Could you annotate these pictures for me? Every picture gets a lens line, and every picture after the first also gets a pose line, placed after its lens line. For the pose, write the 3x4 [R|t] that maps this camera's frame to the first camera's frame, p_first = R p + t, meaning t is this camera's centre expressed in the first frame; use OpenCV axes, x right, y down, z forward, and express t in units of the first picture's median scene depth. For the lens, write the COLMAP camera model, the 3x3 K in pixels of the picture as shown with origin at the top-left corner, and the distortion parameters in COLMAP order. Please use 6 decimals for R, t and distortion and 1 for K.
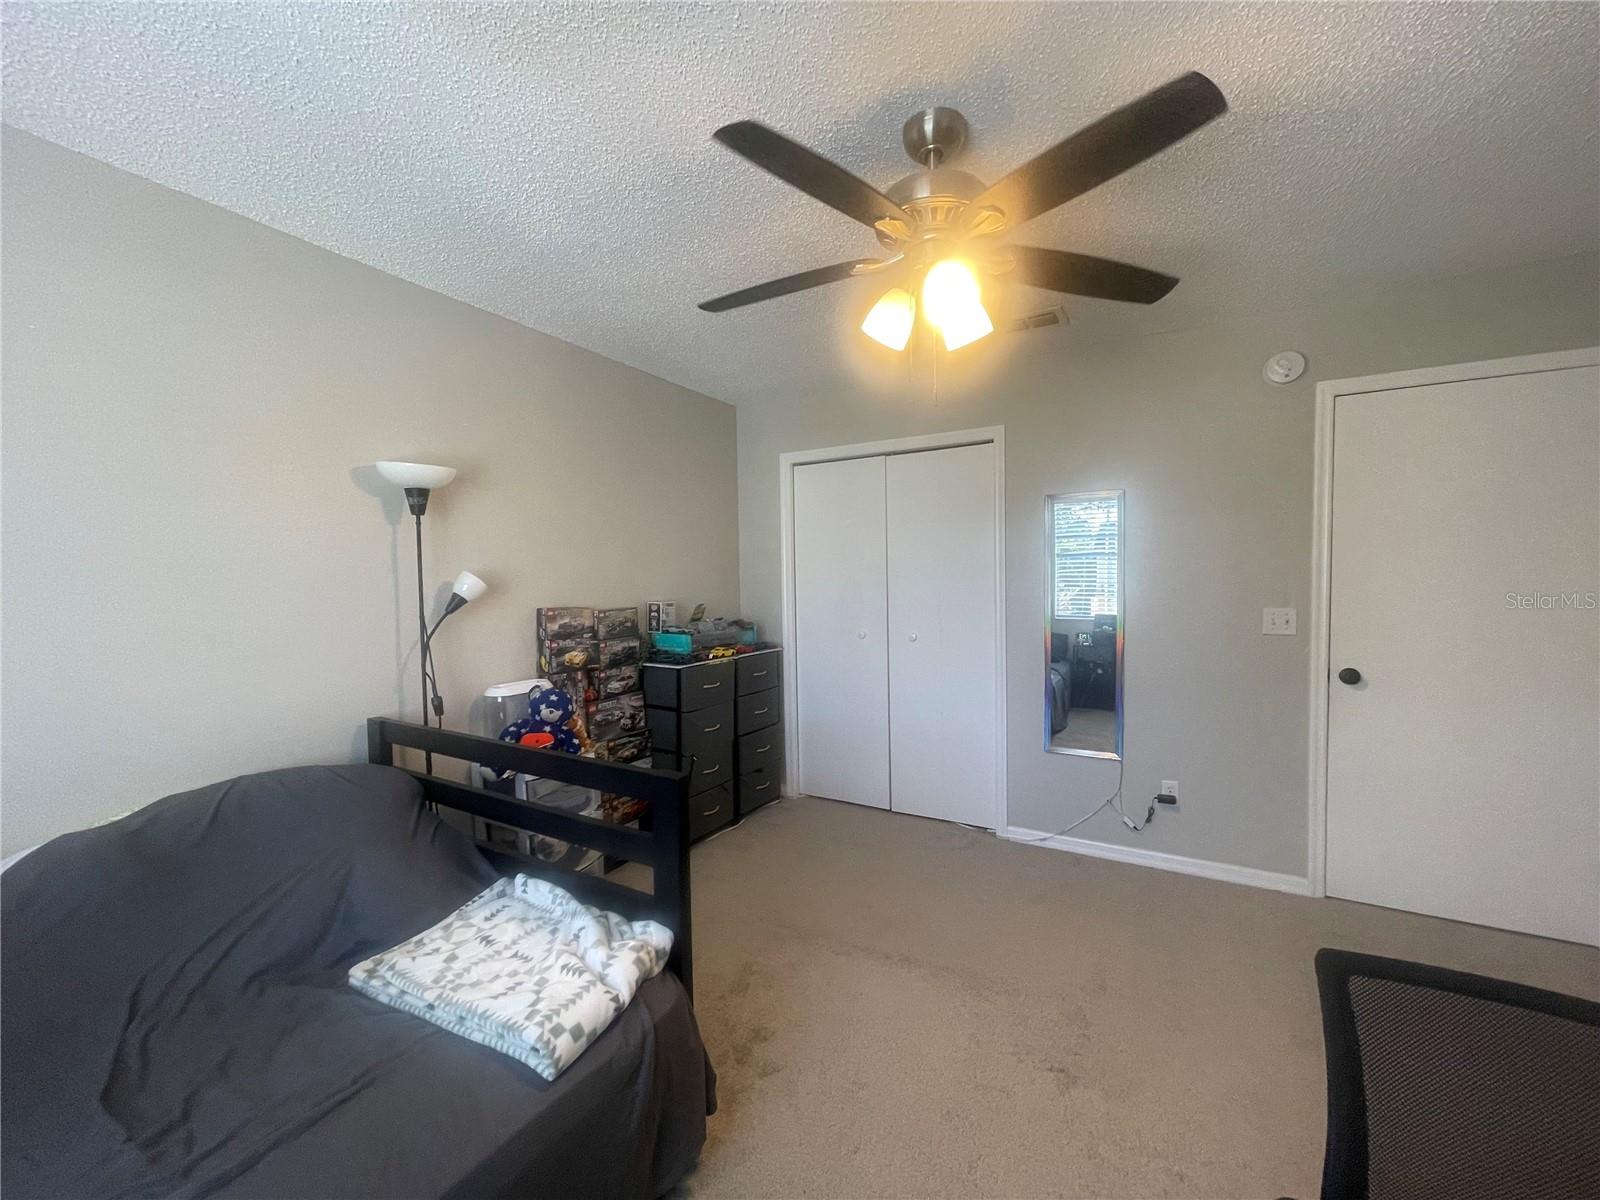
lens RADIAL K [[649.0, 0, 802.3], [0, 649.0, 598.7], [0, 0, 1]] dist [0.014503, -0.000811]
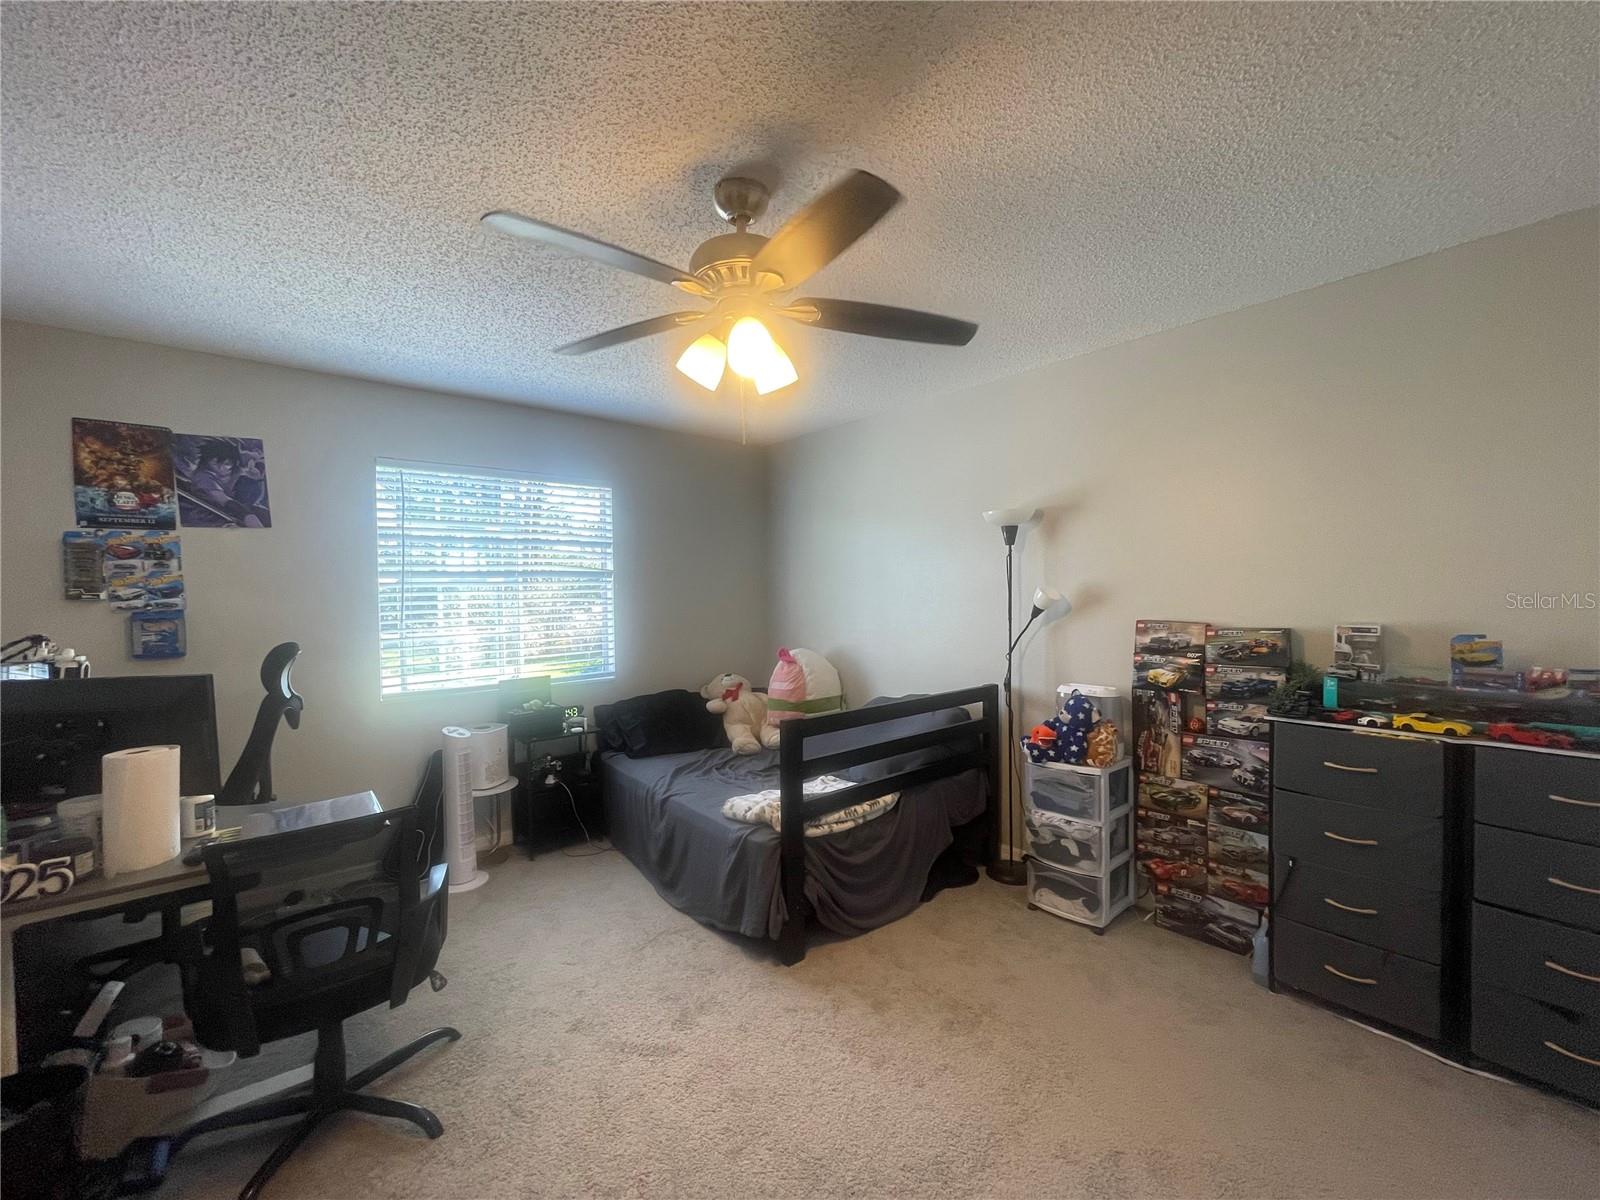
lens RADIAL K [[649.0, 0, 800.1], [0, 649.0, 598.3], [0, 0, 1]] dist [0.014503, -0.000811]
pose [[-0.330277, 0.028402, -0.943457, 0.688239], [-0.005880, 0.999466, 0.032147, -0.045585], [0.943866, 0.016165, -0.329934, 0.828183]]
